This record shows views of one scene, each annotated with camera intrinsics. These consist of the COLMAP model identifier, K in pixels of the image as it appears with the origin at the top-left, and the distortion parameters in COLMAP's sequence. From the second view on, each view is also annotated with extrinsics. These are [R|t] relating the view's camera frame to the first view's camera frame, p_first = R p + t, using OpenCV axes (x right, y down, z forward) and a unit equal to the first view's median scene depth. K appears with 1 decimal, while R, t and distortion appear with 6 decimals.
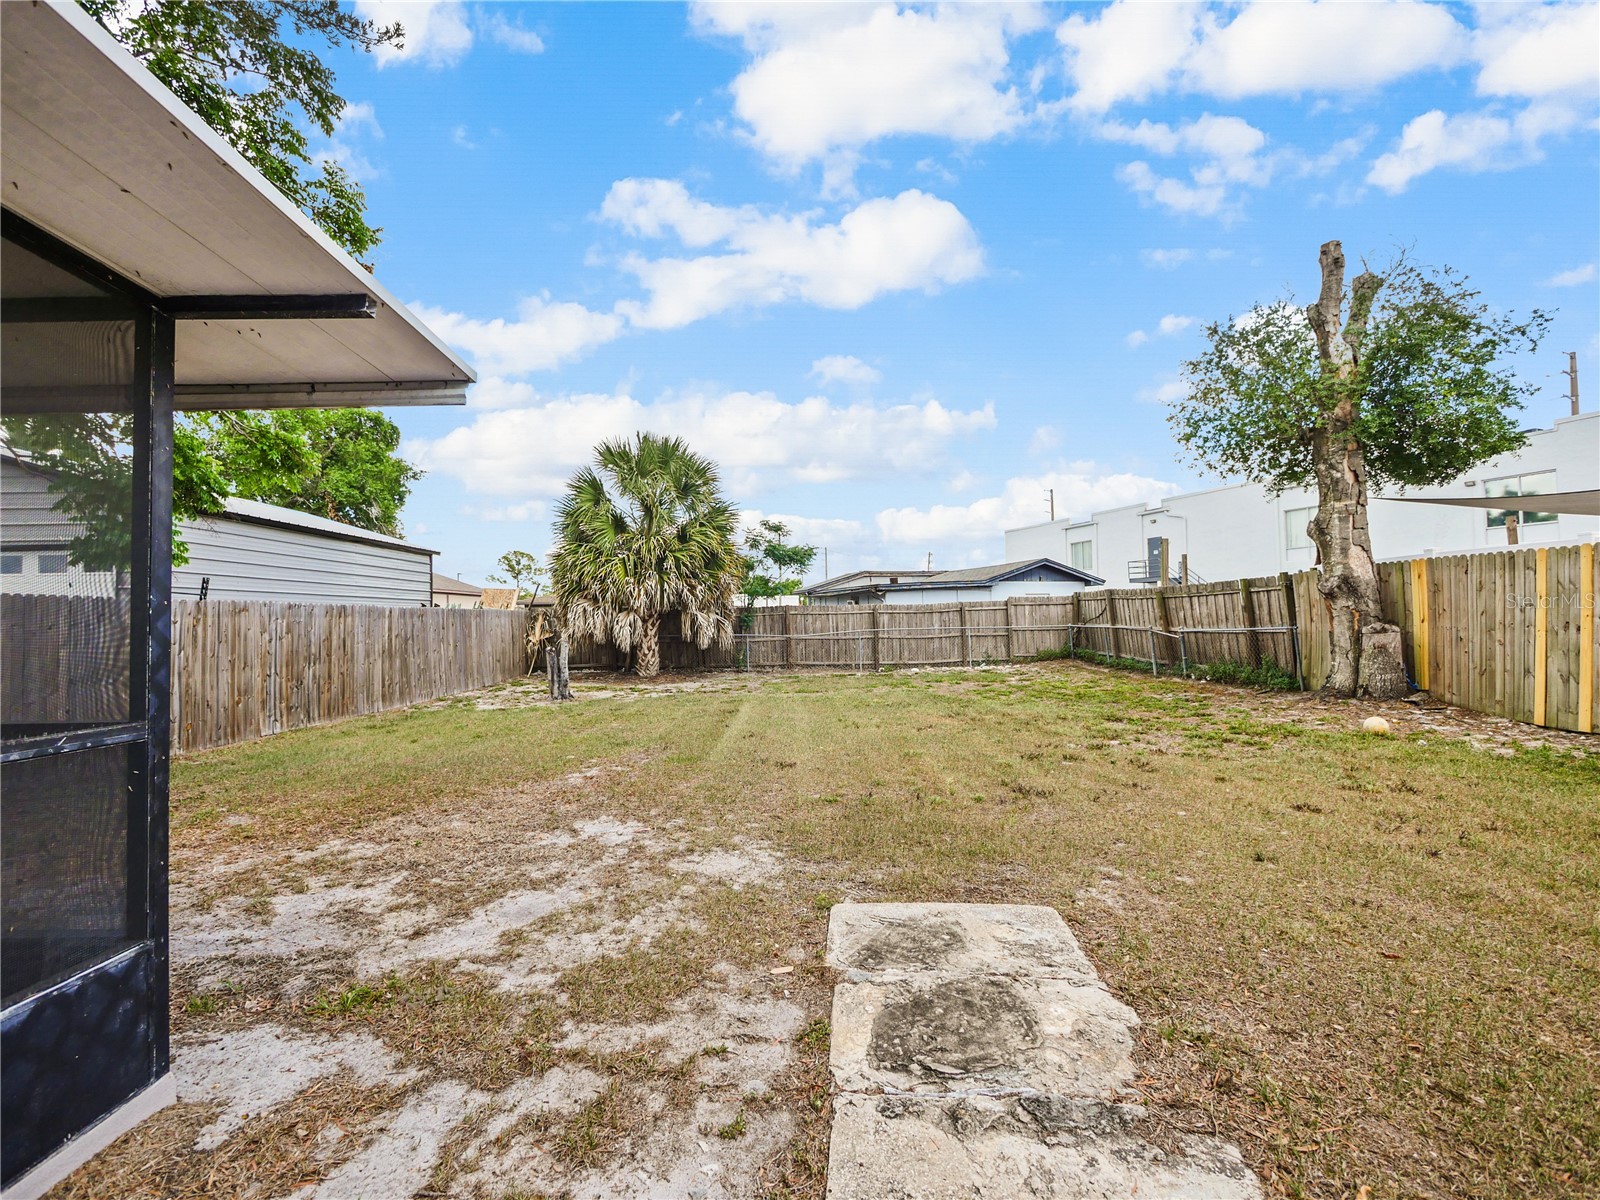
lens RADIAL K [[703.5, 0, 801.9], [0, 703.5, 699.9], [0, 0, 1]] dist [-0.002451, -0.000611]
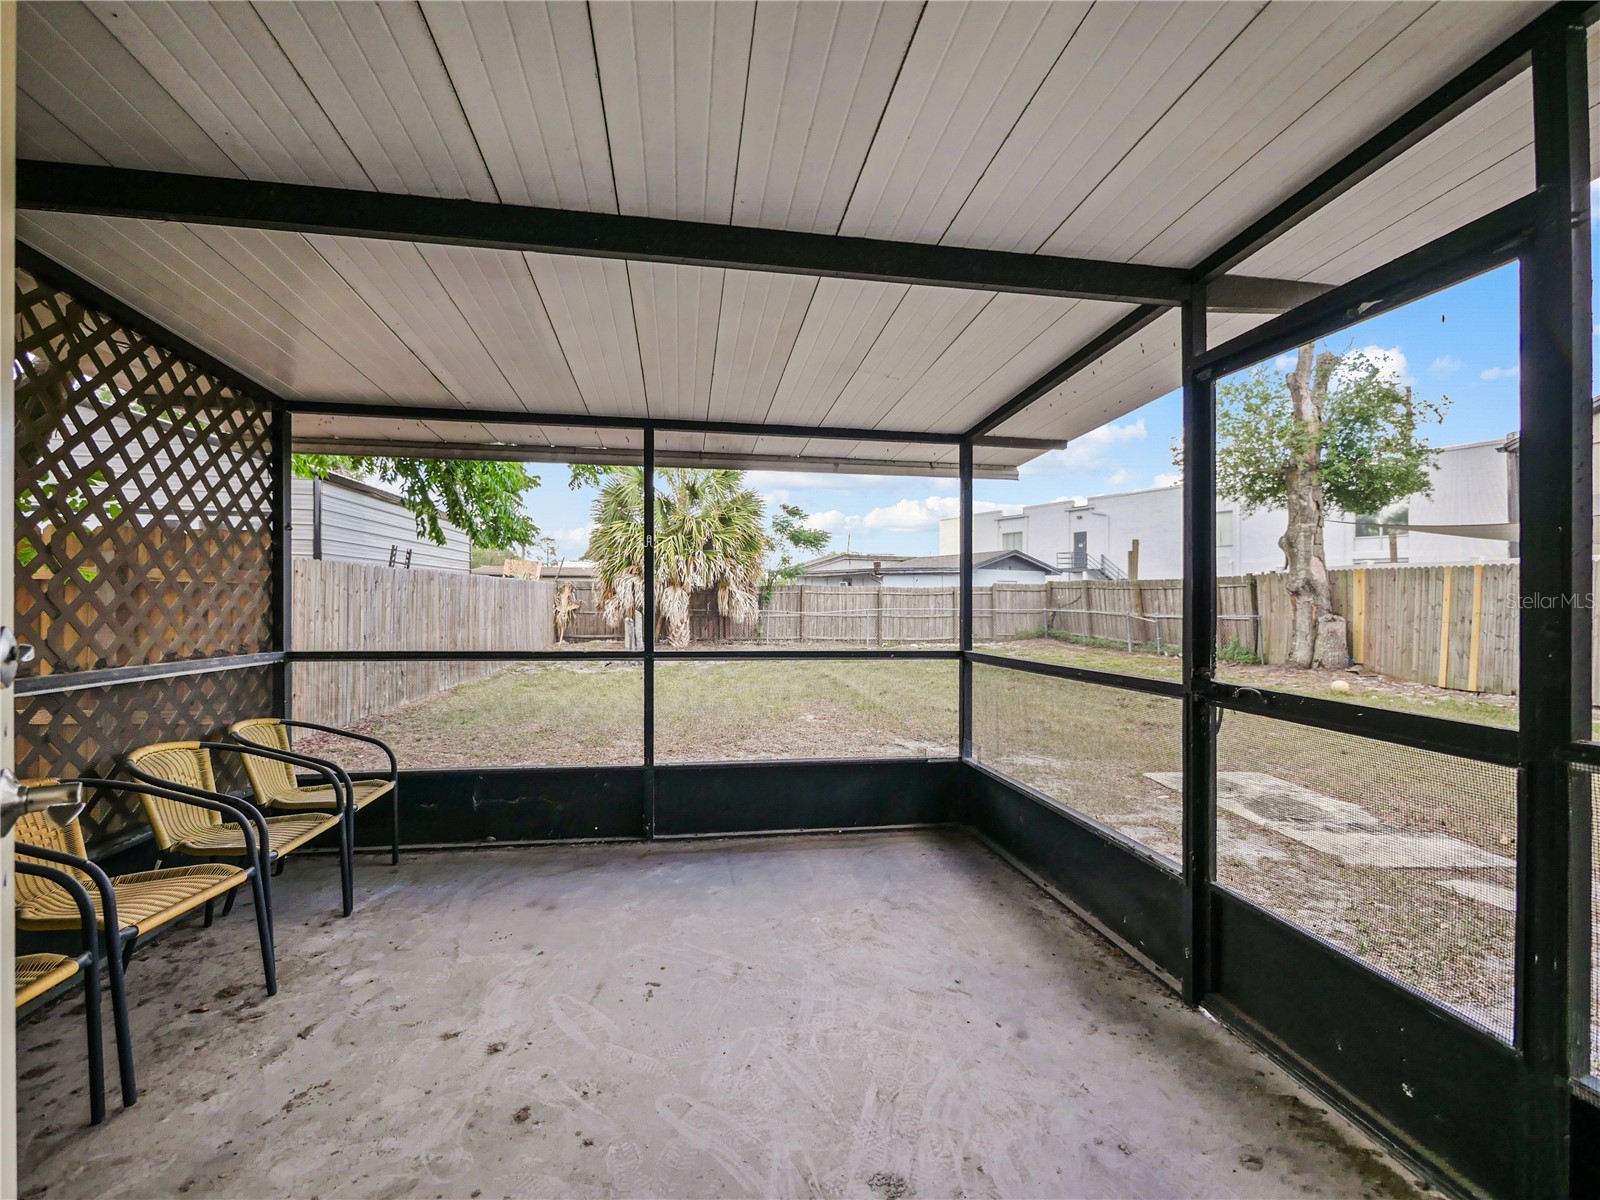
lens RADIAL K [[703.5, 0, 801.9], [0, 703.5, 699.9], [0, 0, 1]] dist [-0.002451, -0.000611]
pose [[0.990016, 0.007141, 0.140774, -0.374638], [-0.011528, 0.999472, 0.030372, 0.026260], [-0.140483, -0.031691, 0.989576, -0.207825]]
